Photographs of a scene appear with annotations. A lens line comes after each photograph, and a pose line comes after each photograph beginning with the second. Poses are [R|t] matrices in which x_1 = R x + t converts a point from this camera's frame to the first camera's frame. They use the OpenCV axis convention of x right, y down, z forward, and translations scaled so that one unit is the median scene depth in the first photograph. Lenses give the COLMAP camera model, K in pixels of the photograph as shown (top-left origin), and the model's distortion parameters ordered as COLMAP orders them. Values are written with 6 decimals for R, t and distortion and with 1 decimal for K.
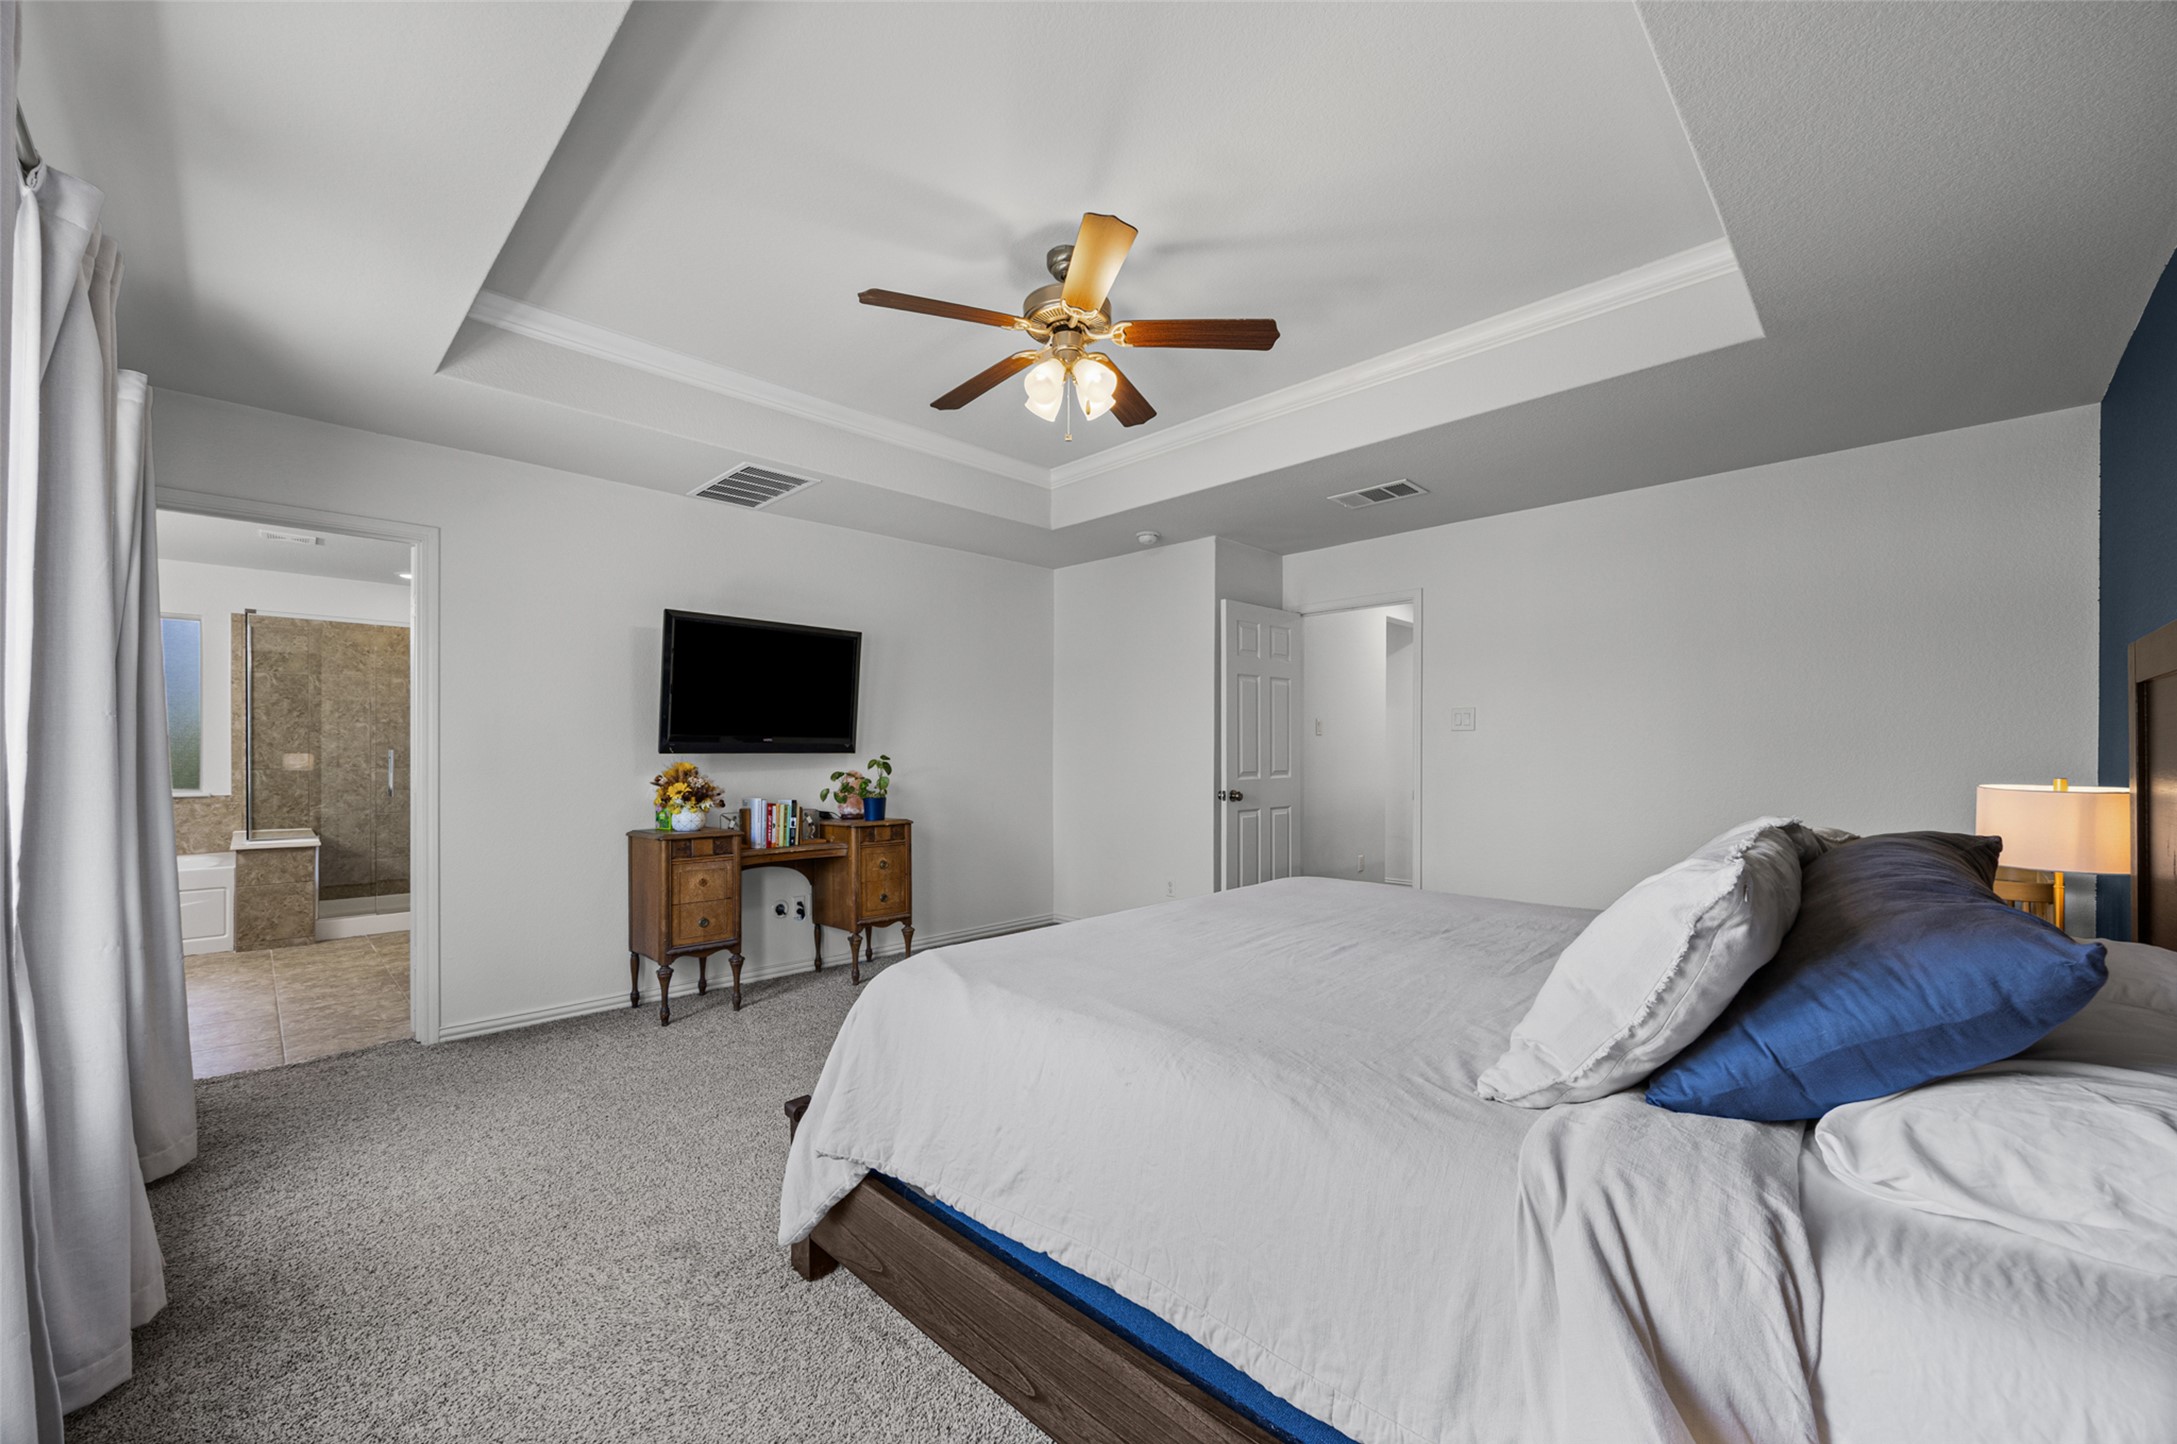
lens RADIAL K [[844.2, 0, 1079.6], [0, 844.2, 753.8], [0, 0, 1]] dist [0.000312, 0.000217]
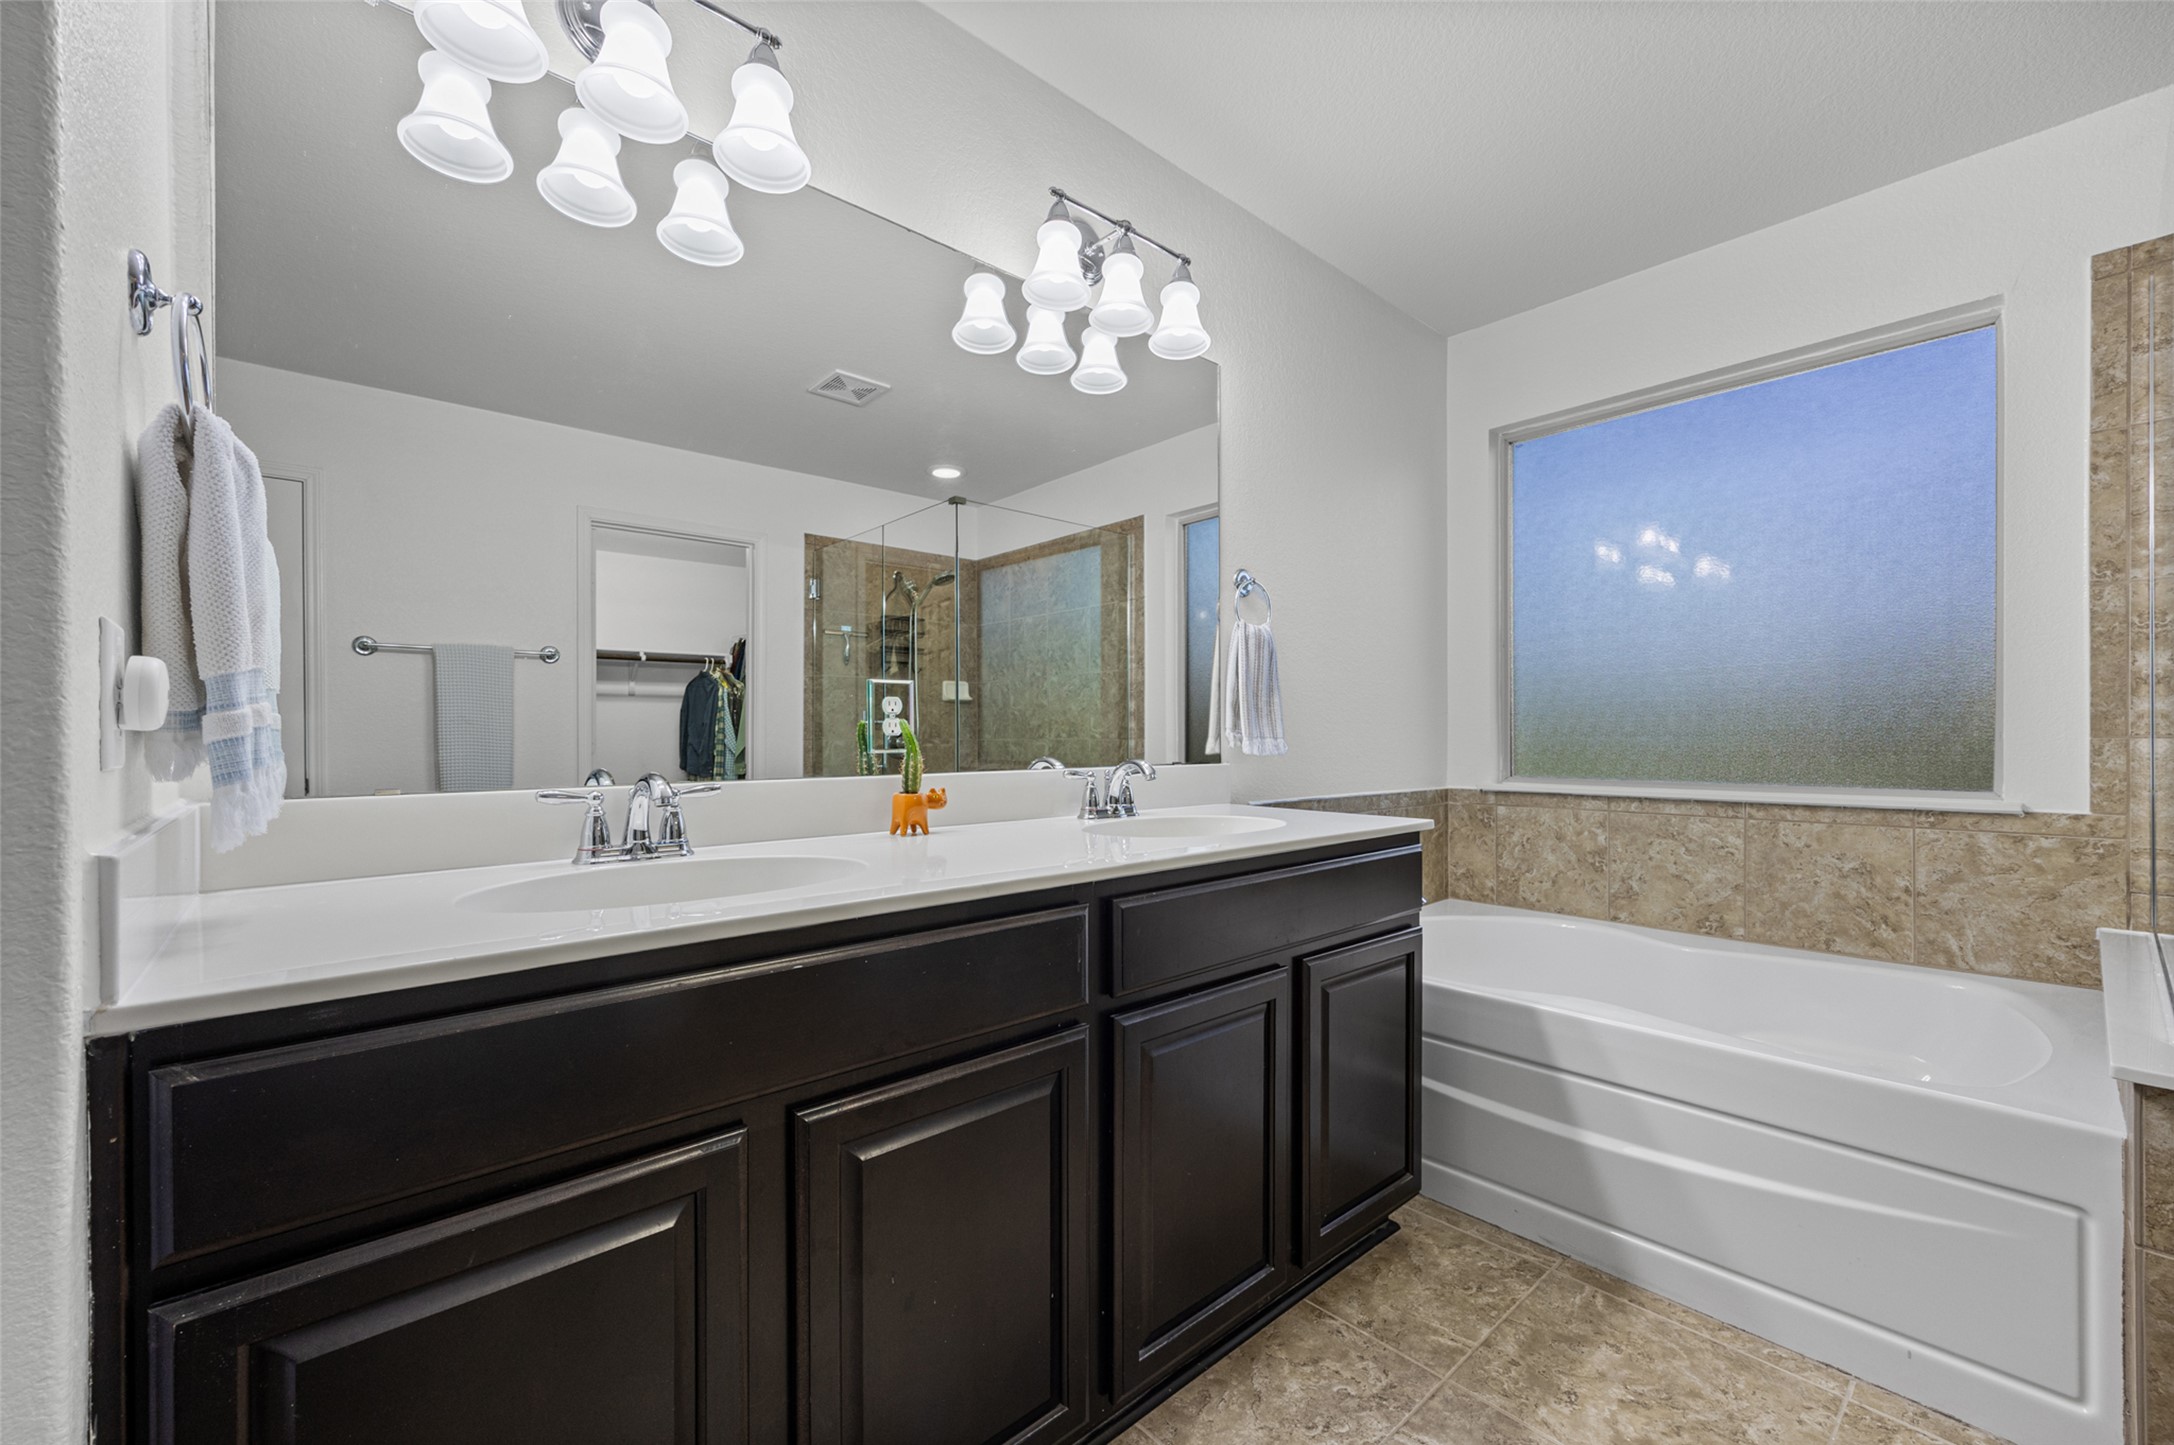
lens RADIAL K [[878.5, 0, 1084.3], [0, 878.5, 736.8], [0, 0, 1]] dist [0.007758, -0.000021]
pose [[-0.051146, 0.000382, -0.998691, -0.646634], [0.000593, 1.000000, 0.000352, 0.018412], [0.998691, -0.000574, -0.051146, 0.633909]]
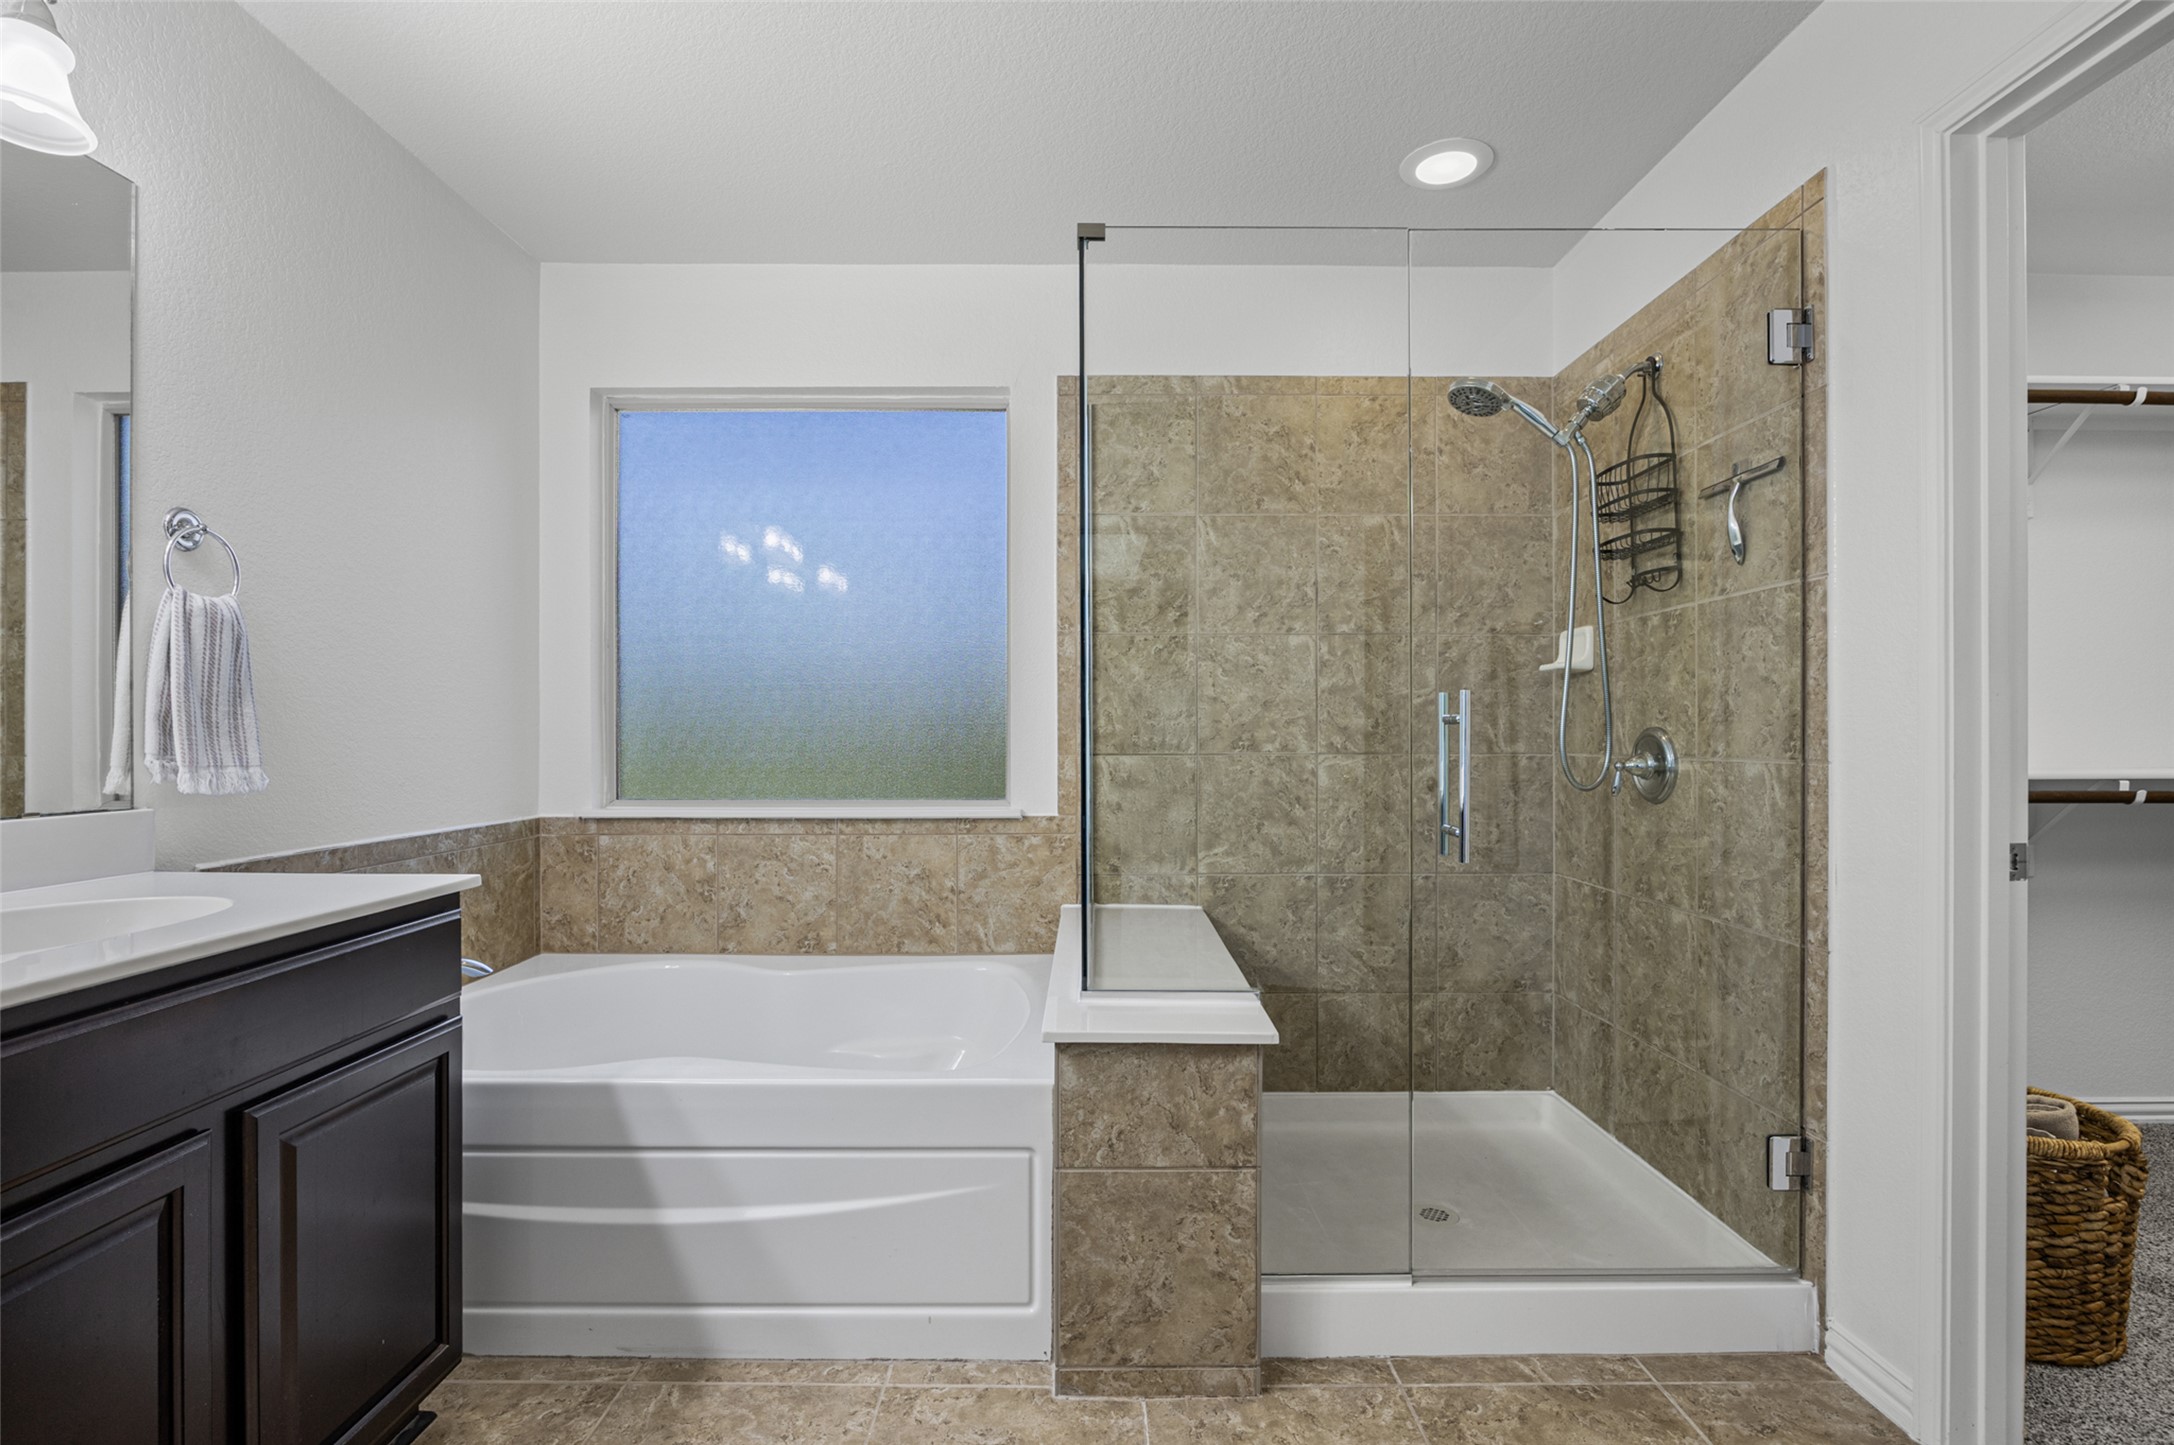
lens RADIAL K [[1025.2, 0, 1092.5], [0, 1025.2, 731.4], [0, 0, 1]] dist [-0.009727, -0.000982]
pose [[0.715982, -0.002593, -0.698114, -0.647351], [-0.000442, 0.999991, -0.004167, 0.009484], [0.698119, 0.003293, 0.715974, 0.658313]]
